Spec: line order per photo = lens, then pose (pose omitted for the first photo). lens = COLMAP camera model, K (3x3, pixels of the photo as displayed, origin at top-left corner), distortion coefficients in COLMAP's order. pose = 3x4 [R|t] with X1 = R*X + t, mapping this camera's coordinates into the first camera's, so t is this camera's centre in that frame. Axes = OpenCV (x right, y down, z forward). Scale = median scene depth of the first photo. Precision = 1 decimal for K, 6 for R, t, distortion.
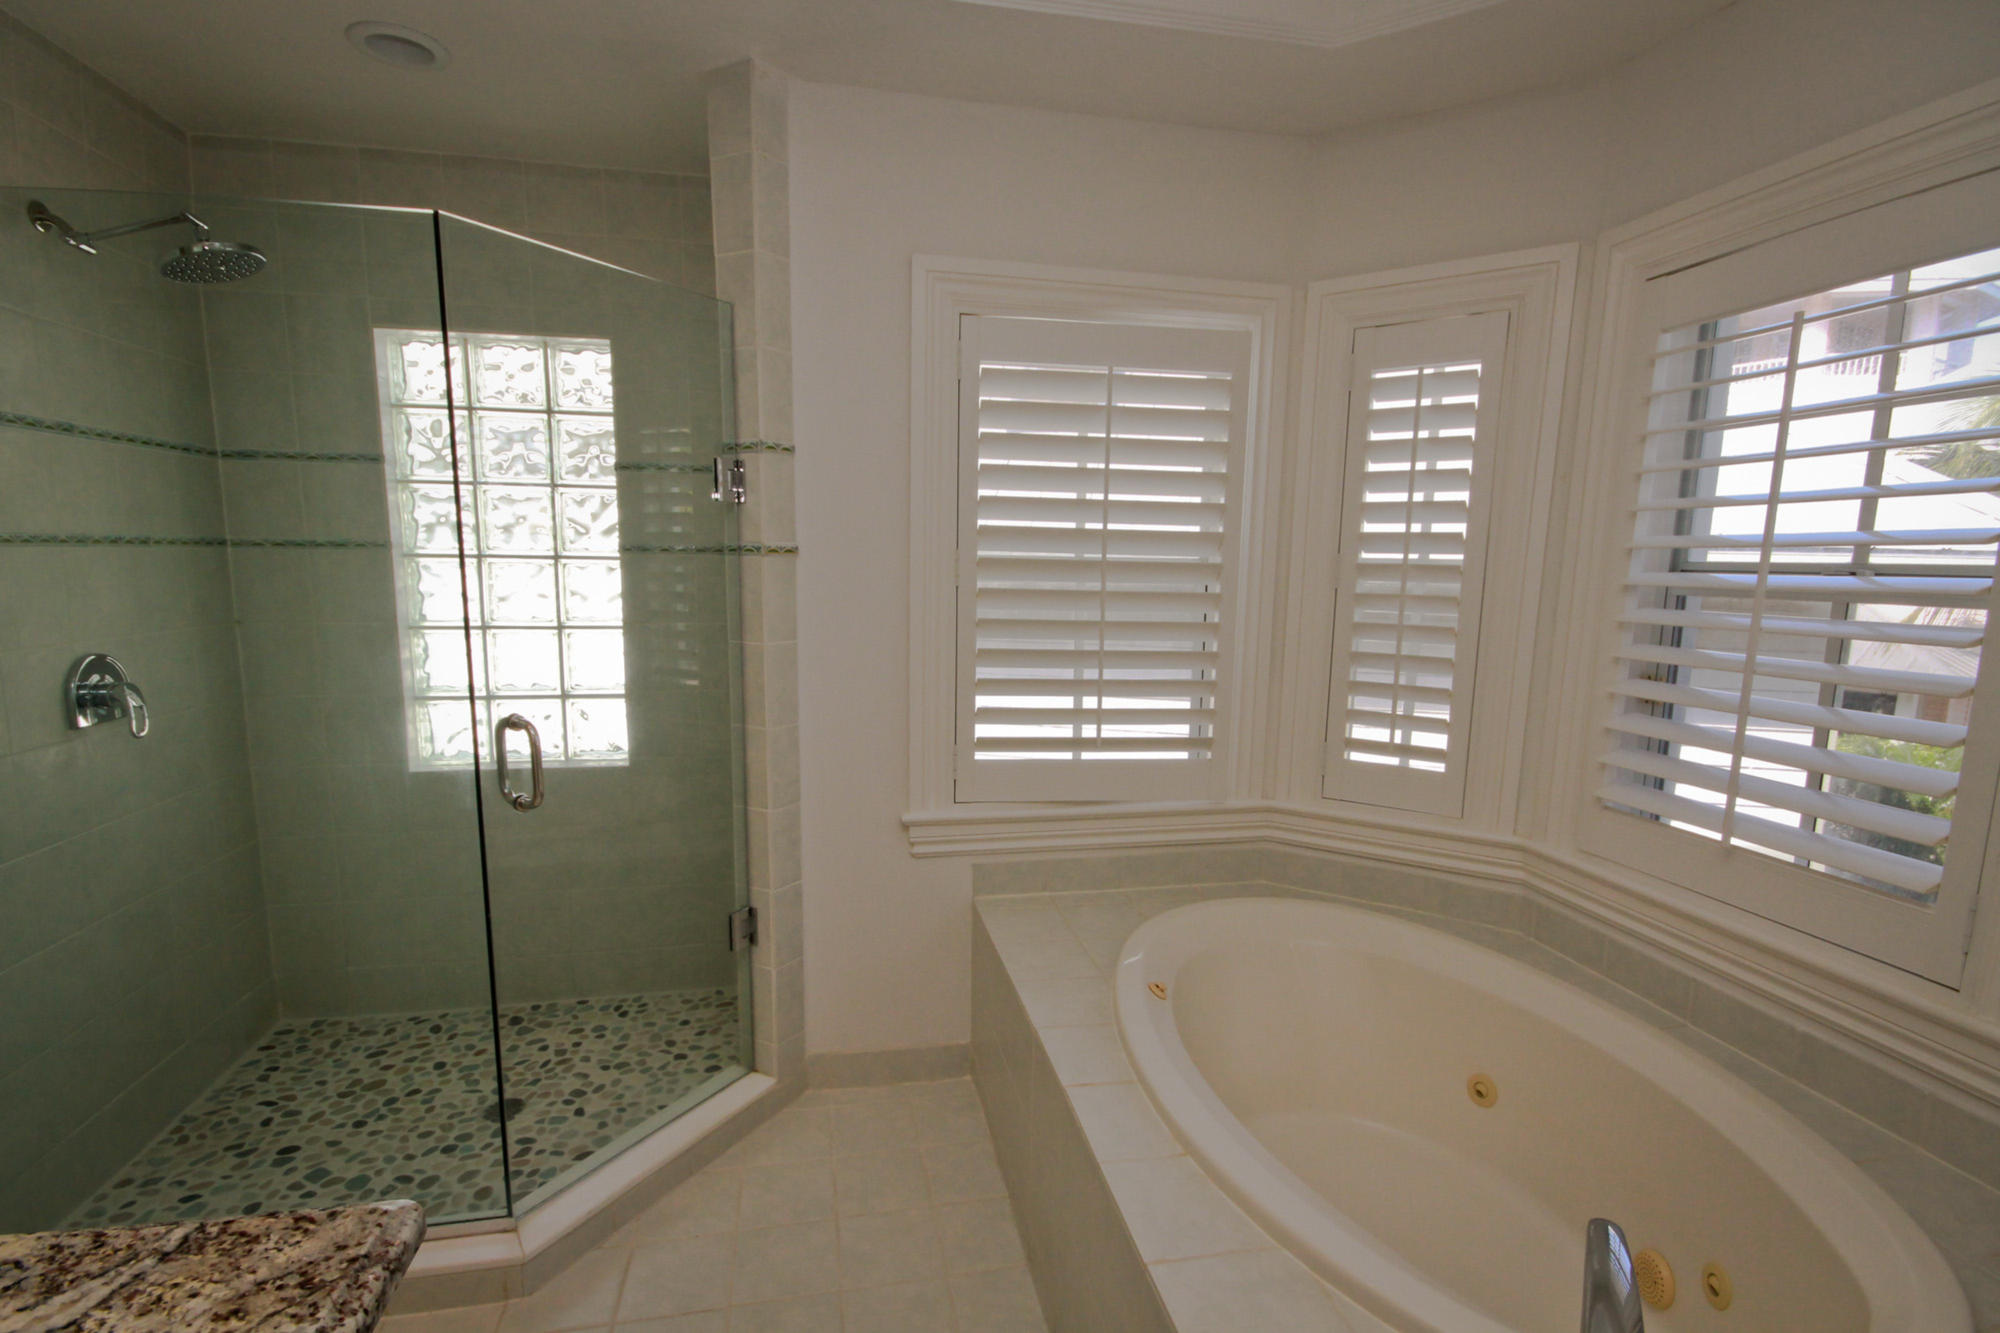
lens RADIAL K [[952.8, 0, 1000.0], [0, 952.8, 666.5], [0, 0, 1]] dist [0.012920, -0.015894]
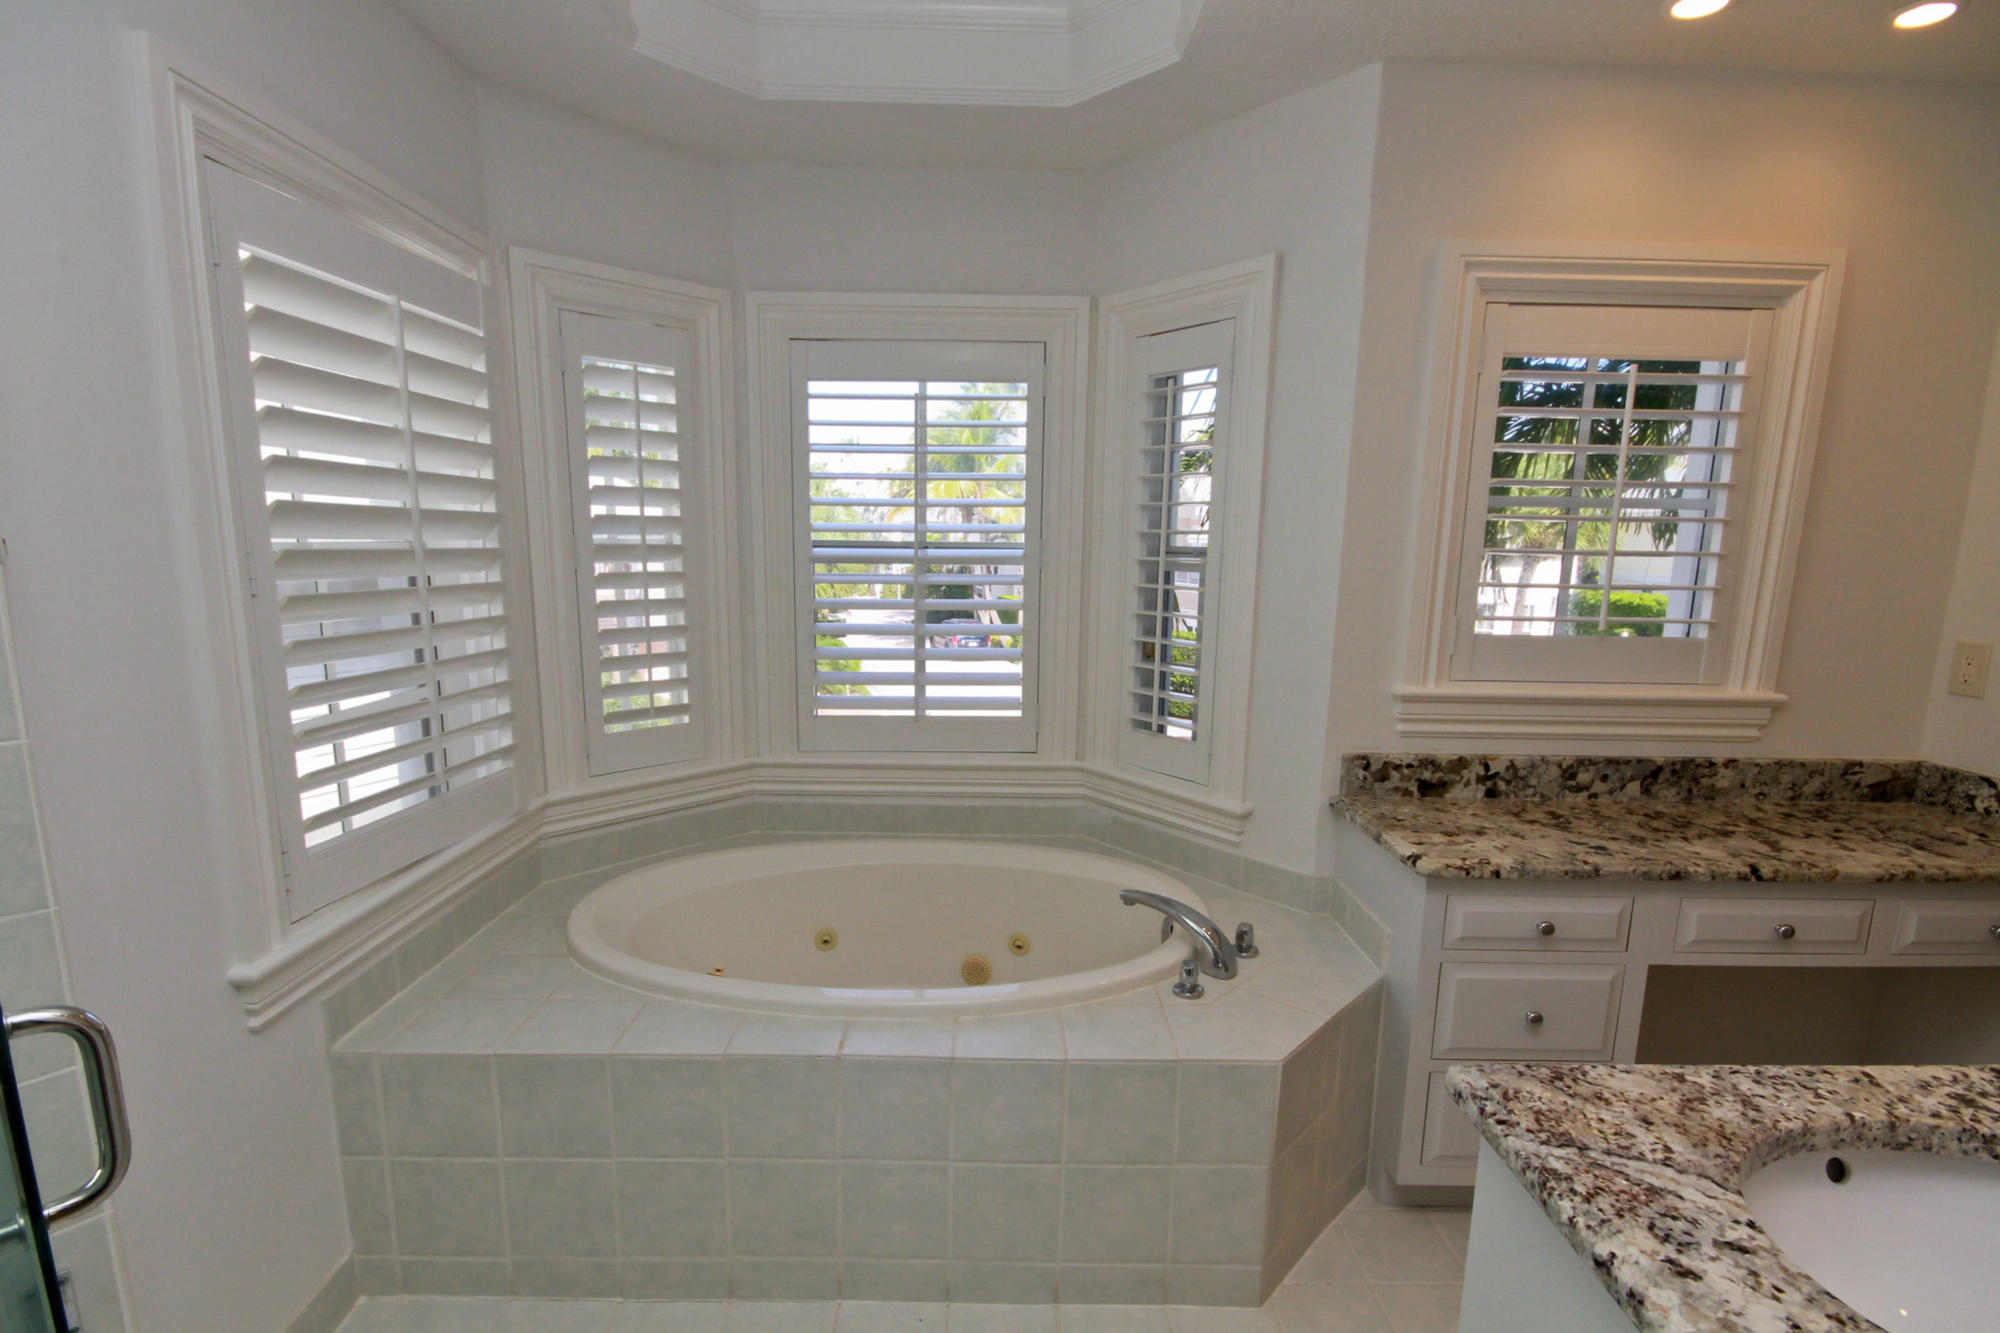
lens RADIAL K [[952.8, 0, 1000.0], [0, 952.8, 666.5], [0, 0, 1]] dist [0.012920, -0.015894]
pose [[0.183754, -0.146910, 0.971932, -2.147137], [0.104138, 0.986114, 0.129365, -0.249815], [-0.977440, 0.077444, 0.196502, 1.447902]]
